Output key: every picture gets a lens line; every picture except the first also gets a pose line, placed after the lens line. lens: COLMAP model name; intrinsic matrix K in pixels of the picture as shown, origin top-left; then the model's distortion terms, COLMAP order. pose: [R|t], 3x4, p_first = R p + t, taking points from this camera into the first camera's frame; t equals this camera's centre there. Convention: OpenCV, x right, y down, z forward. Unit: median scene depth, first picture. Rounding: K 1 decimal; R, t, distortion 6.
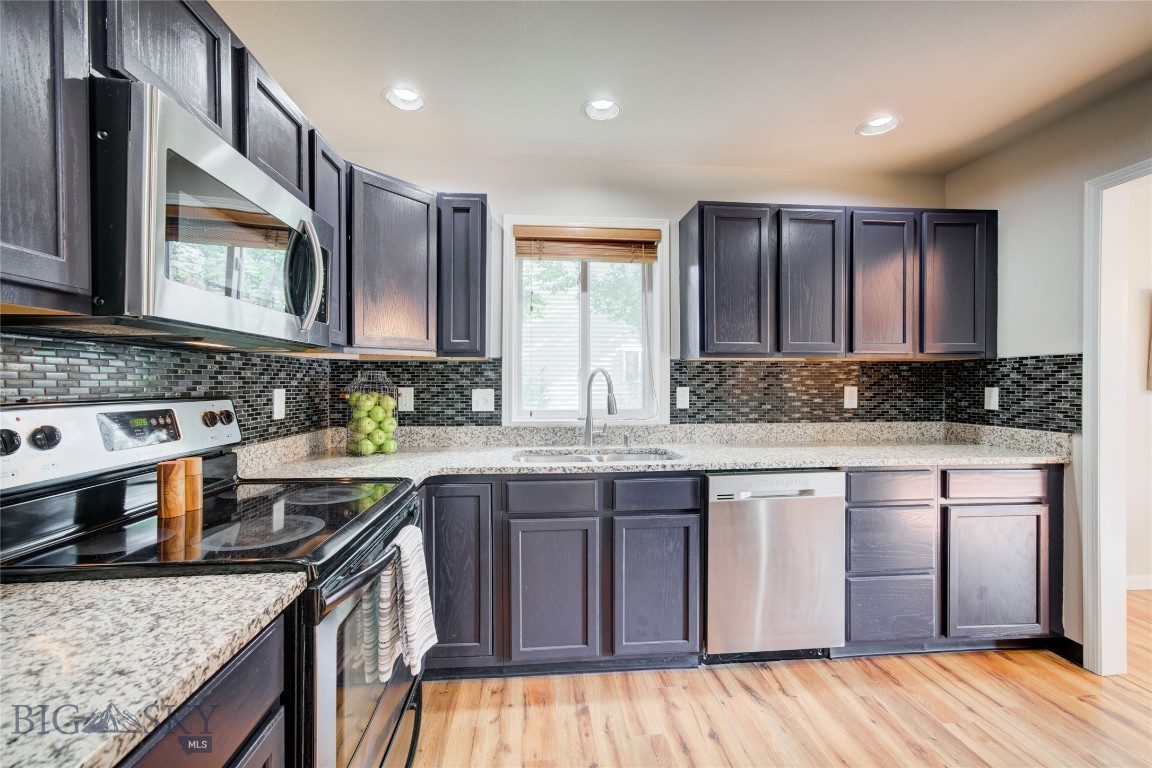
lens RADIAL K [[468.0, 0, 576.2], [0, 468.0, 382.2], [0, 0, 1]] dist [0.003324, 0.000577]
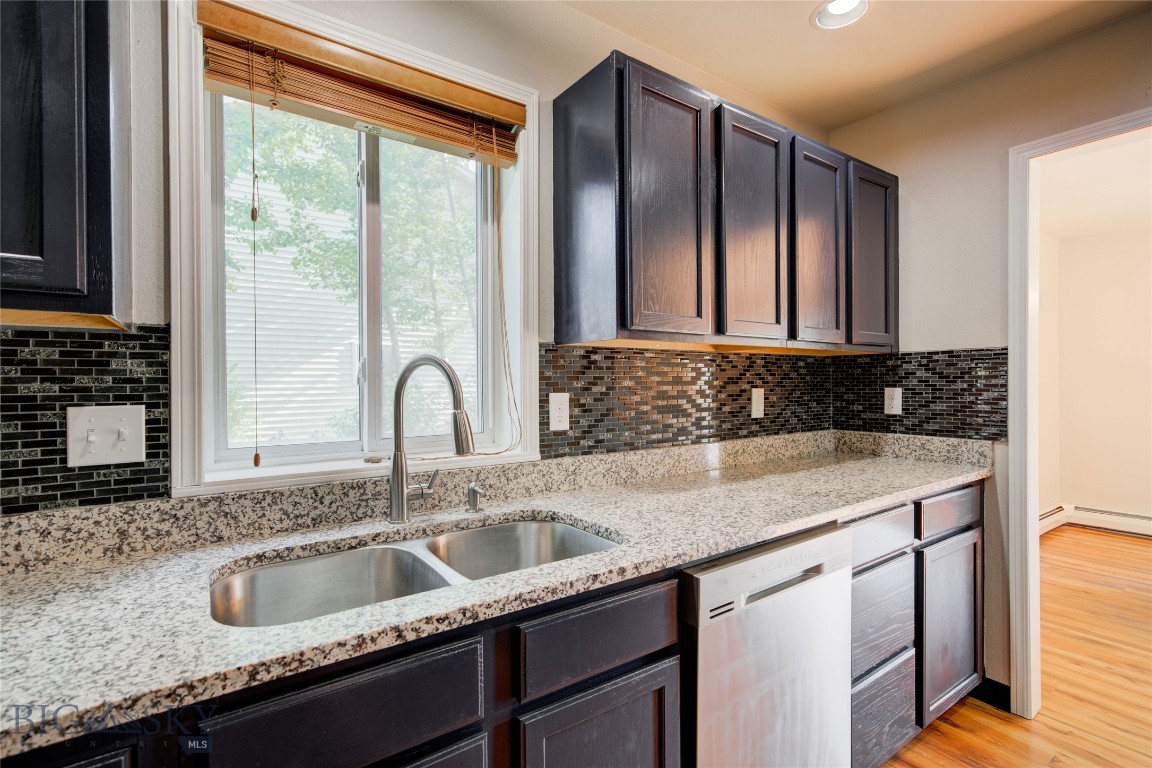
lens RADIAL K [[533.2, 0, 571.1], [0, 533.2, 387.6], [0, 0, 1]] dist [0.000502, 0.002562]
pose [[0.877221, -0.009990, 0.479982, -0.077547], [0.006475, 0.999939, 0.008980, -0.001621], [-0.480043, -0.004769, 0.877232, 0.441501]]
